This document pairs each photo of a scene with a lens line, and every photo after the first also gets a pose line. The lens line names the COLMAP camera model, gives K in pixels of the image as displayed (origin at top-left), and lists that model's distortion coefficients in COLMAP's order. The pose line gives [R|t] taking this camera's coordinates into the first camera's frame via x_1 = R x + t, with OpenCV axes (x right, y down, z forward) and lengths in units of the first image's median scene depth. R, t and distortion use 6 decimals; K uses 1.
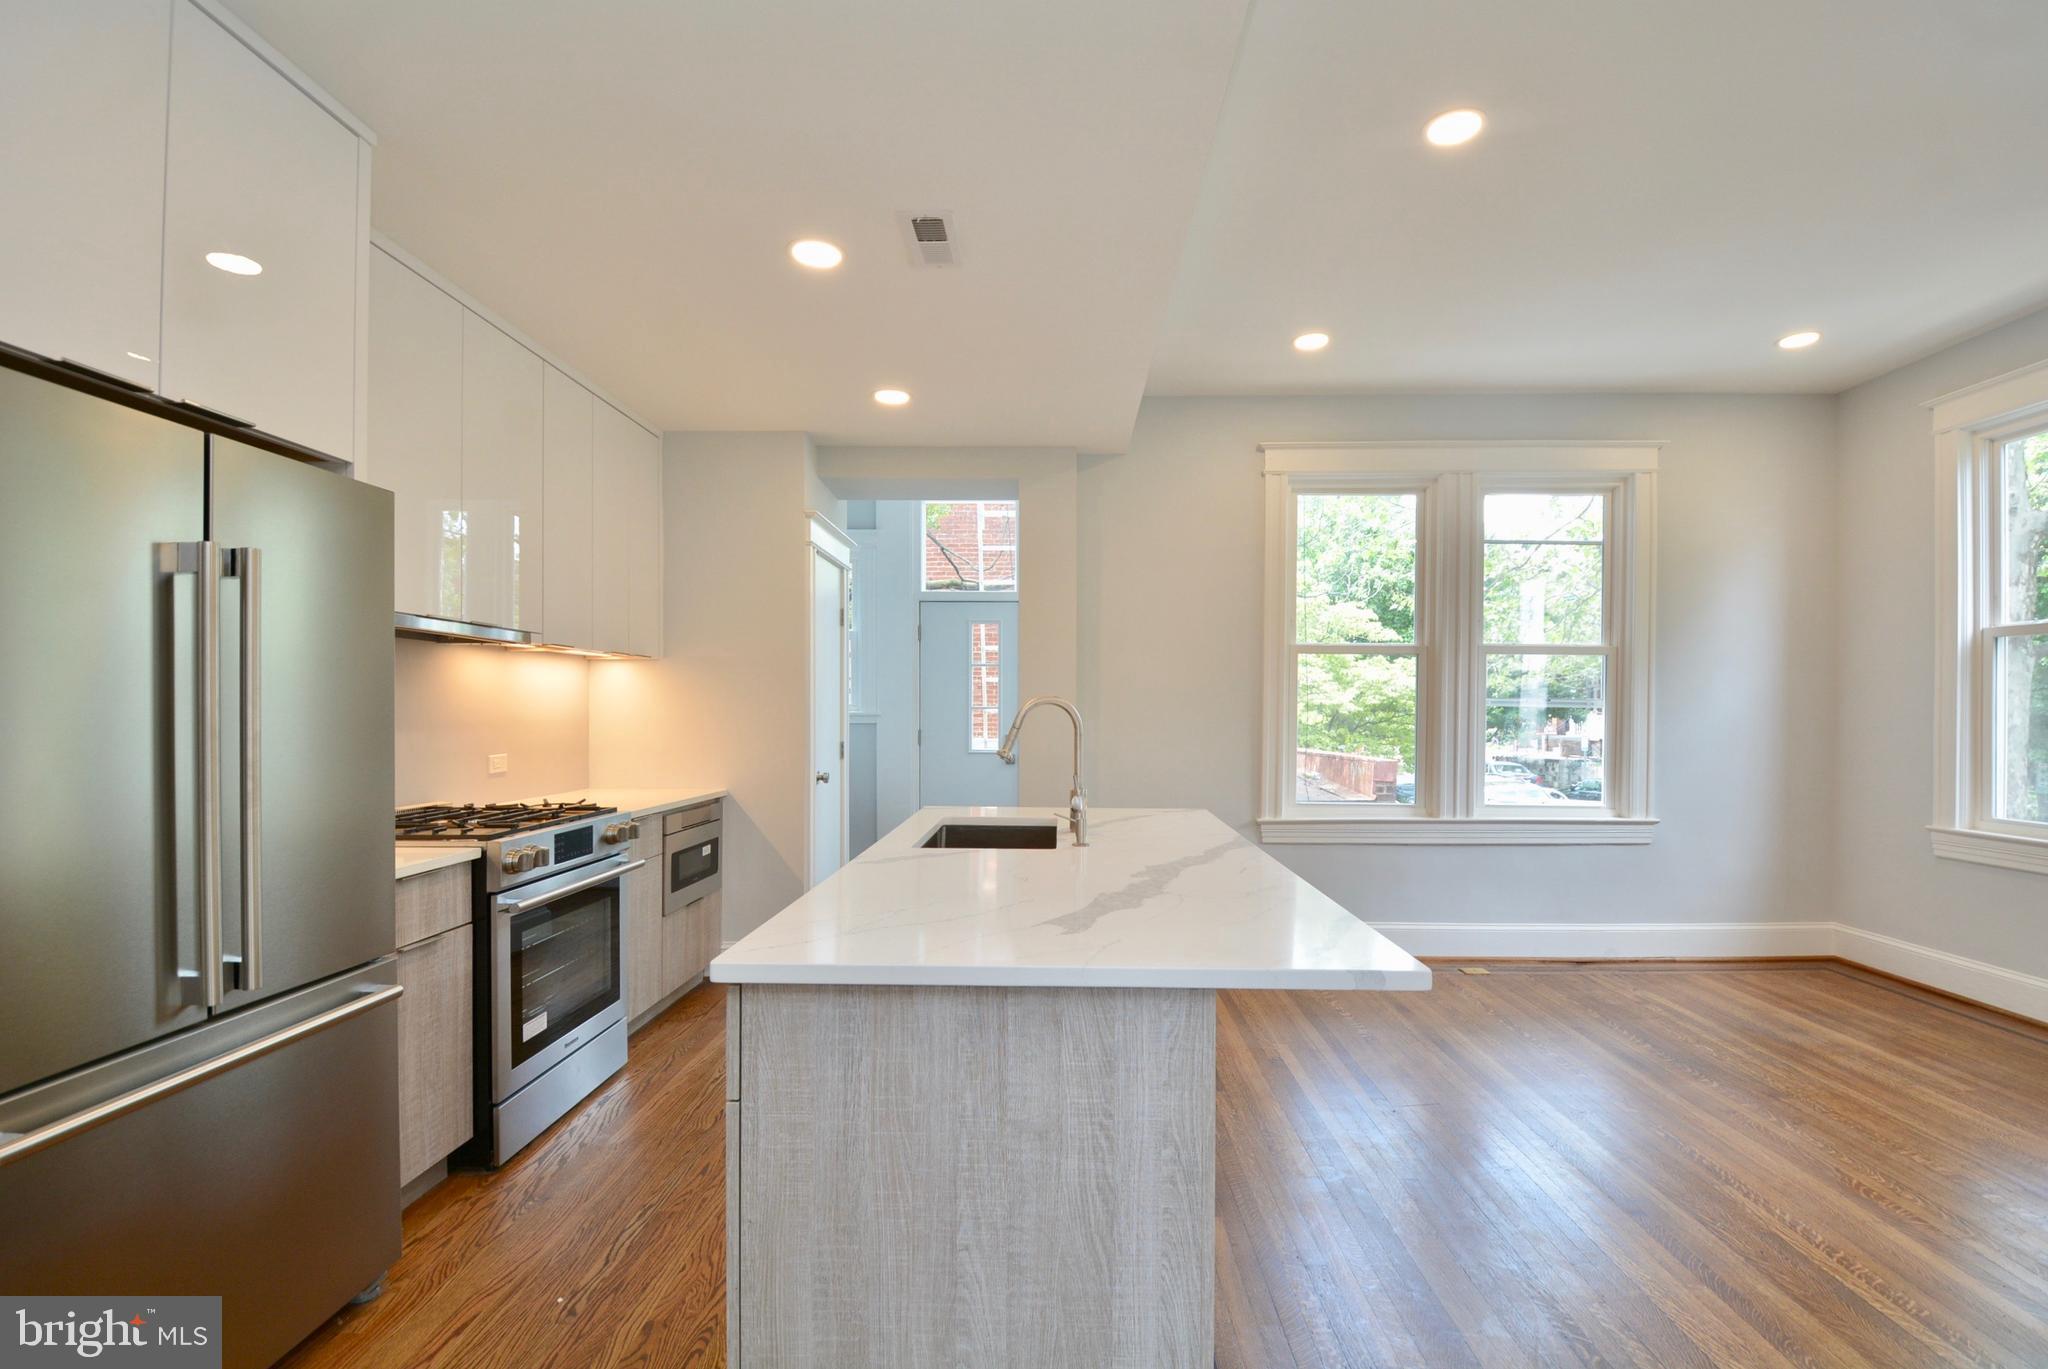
lens RADIAL K [[916.7, 0, 1047.1], [0, 916.7, 712.7], [0, 0, 1]] dist [0.012408, -0.021101]
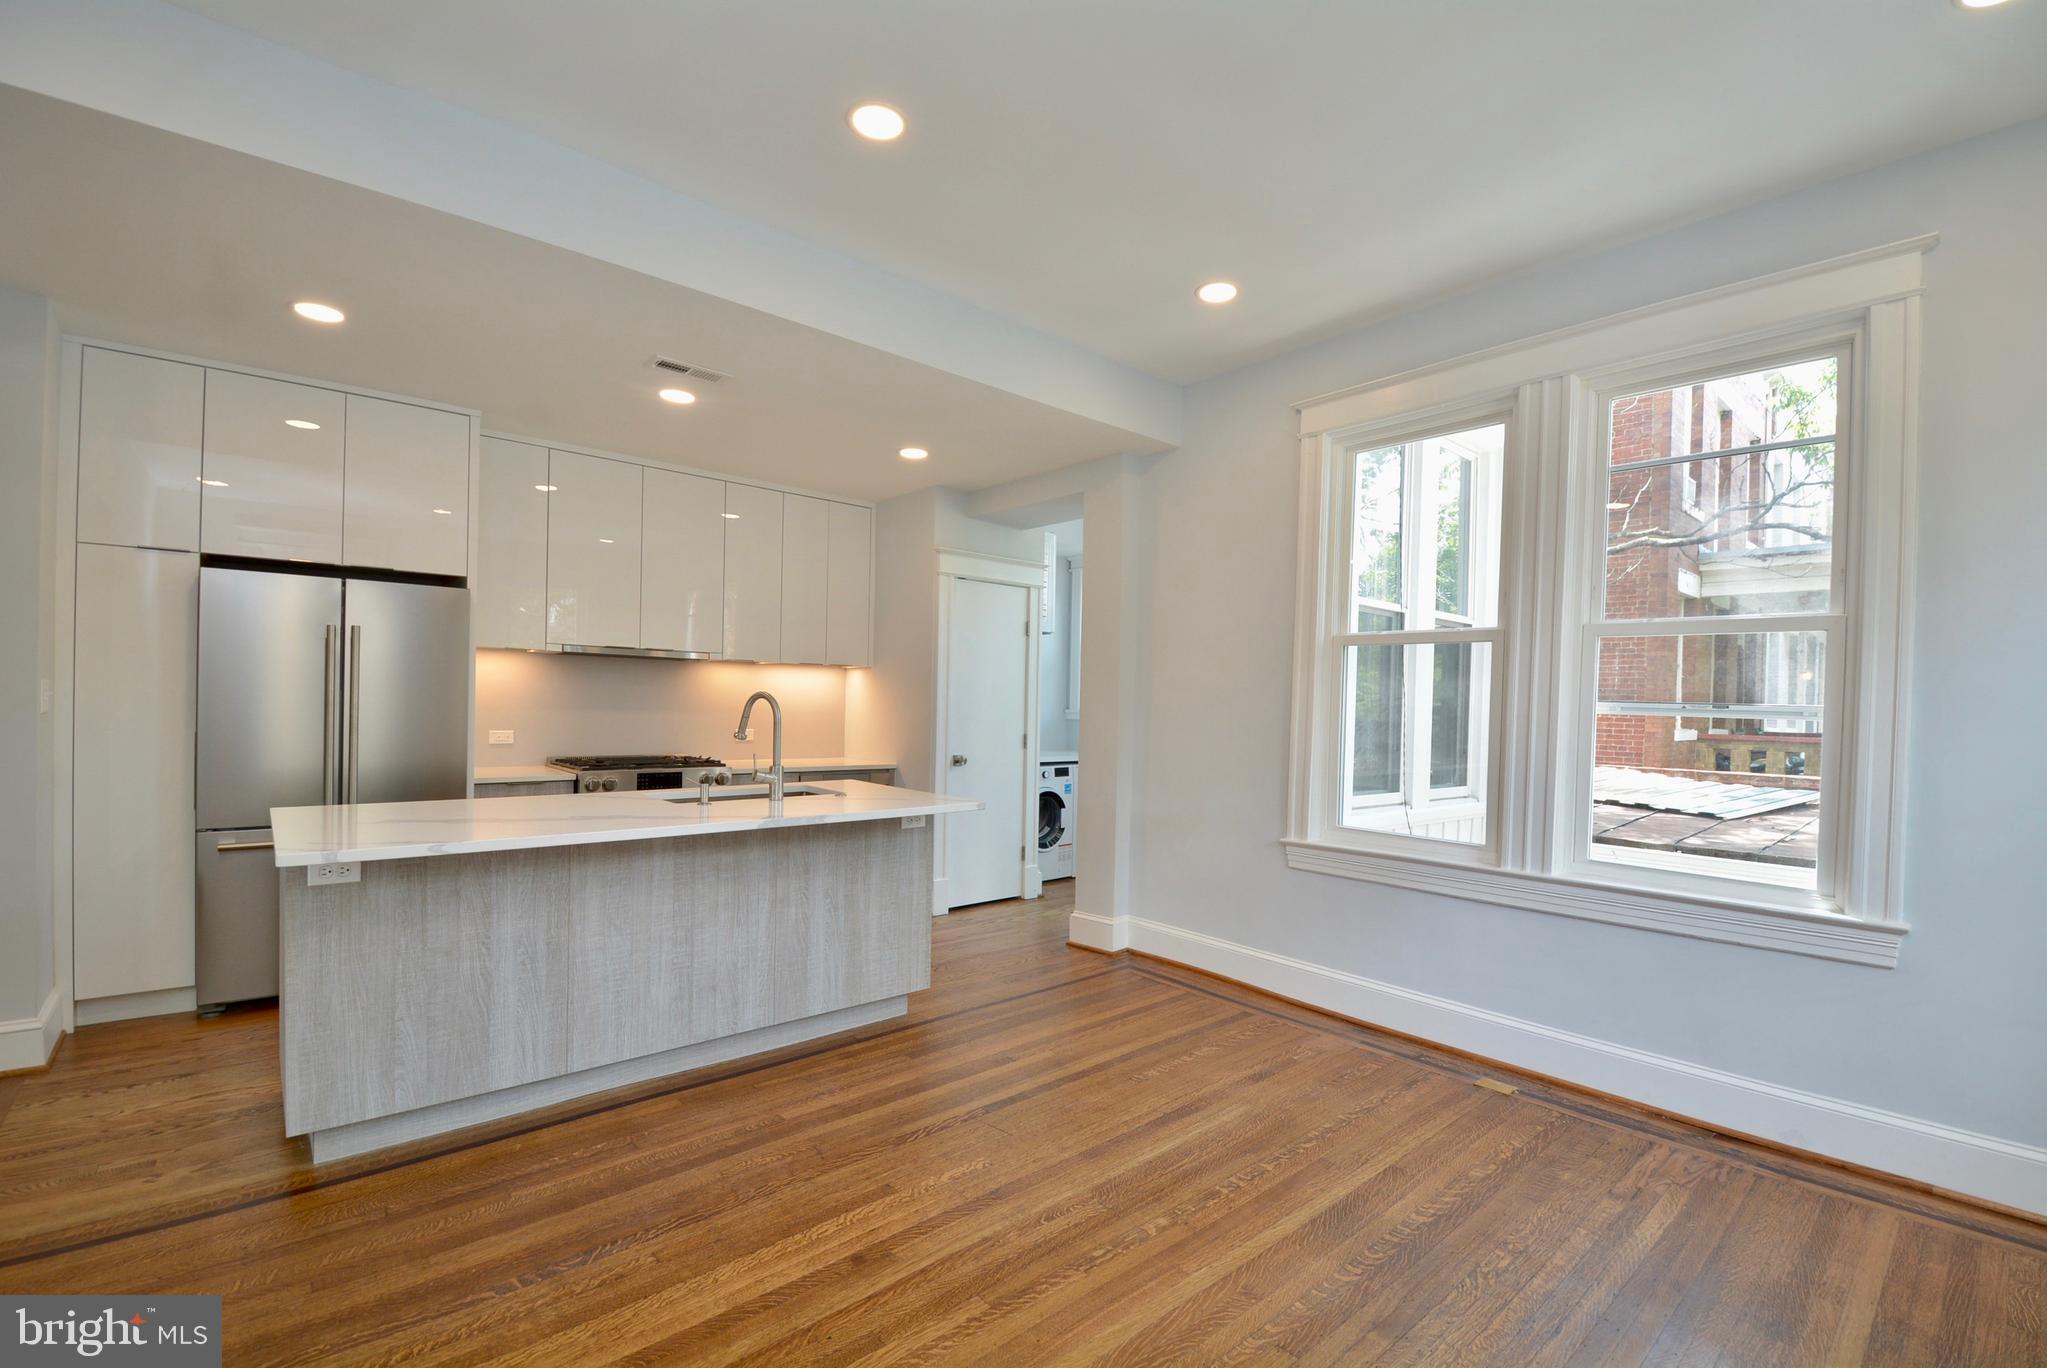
lens RADIAL K [[895.8, 0, 1046.1], [0, 895.8, 712.5], [0, 0, 1]] dist [0.010947, -0.019451]
pose [[0.674816, 0.019447, -0.737729, 0.896158], [-0.022014, 0.999738, 0.006217, -0.004497], [0.737657, 0.012045, 0.675068, 0.332234]]
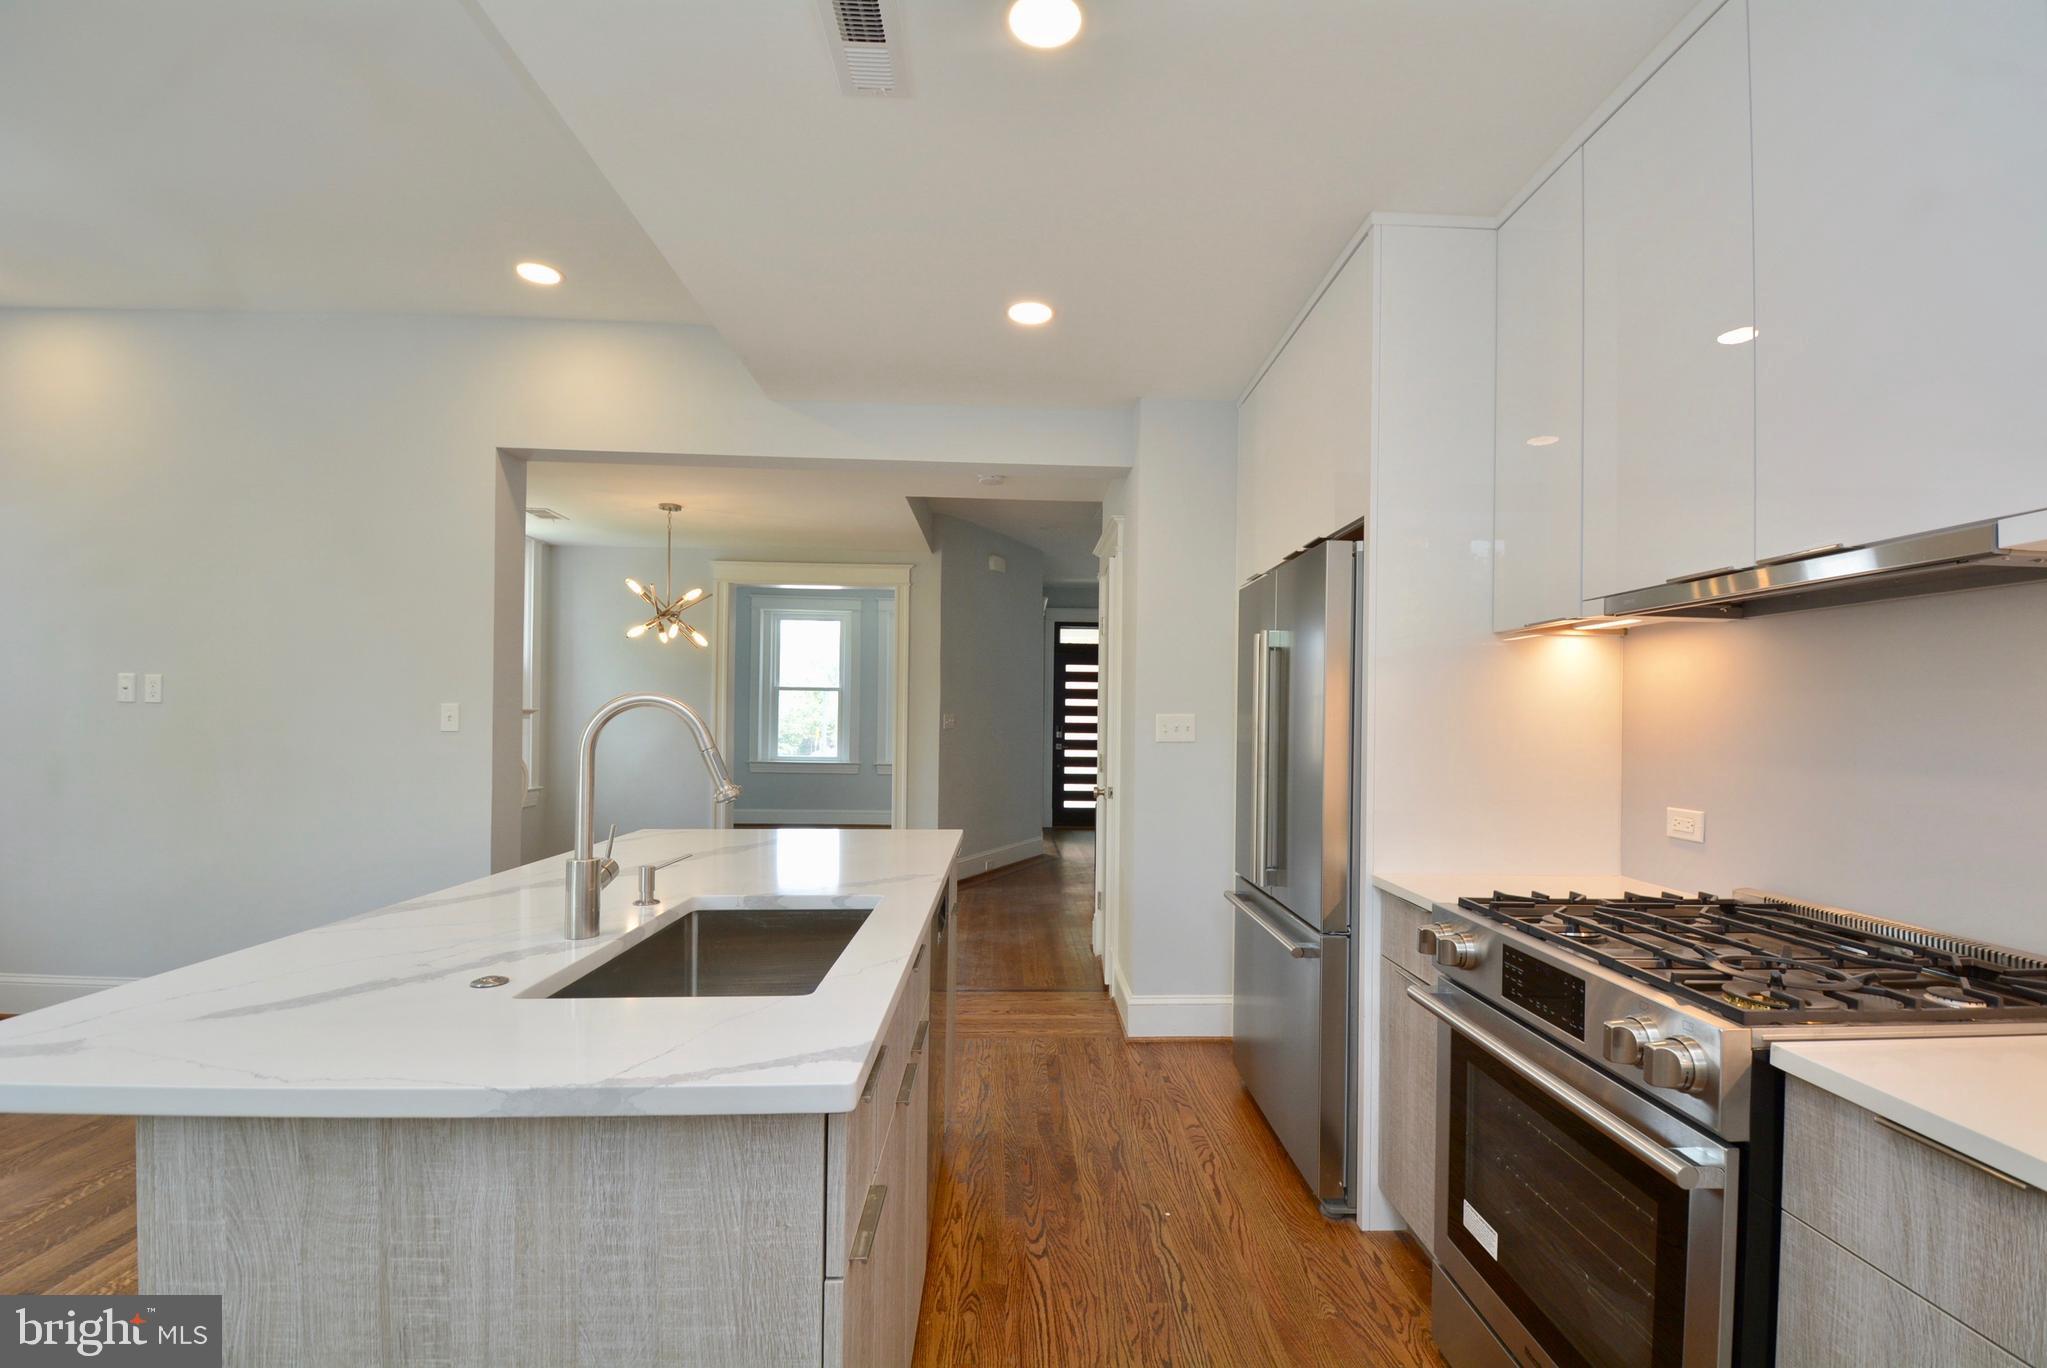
lens RADIAL K [[895.8, 0, 1046.1], [0, 895.8, 712.5], [0, 0, 1]] dist [0.010947, -0.019451]
pose [[-0.998121, -0.015216, -0.059350, -0.156231], [-0.015099, 0.999883, -0.002411, -0.006826], [0.059379, -0.001510, -0.998234, 1.172839]]
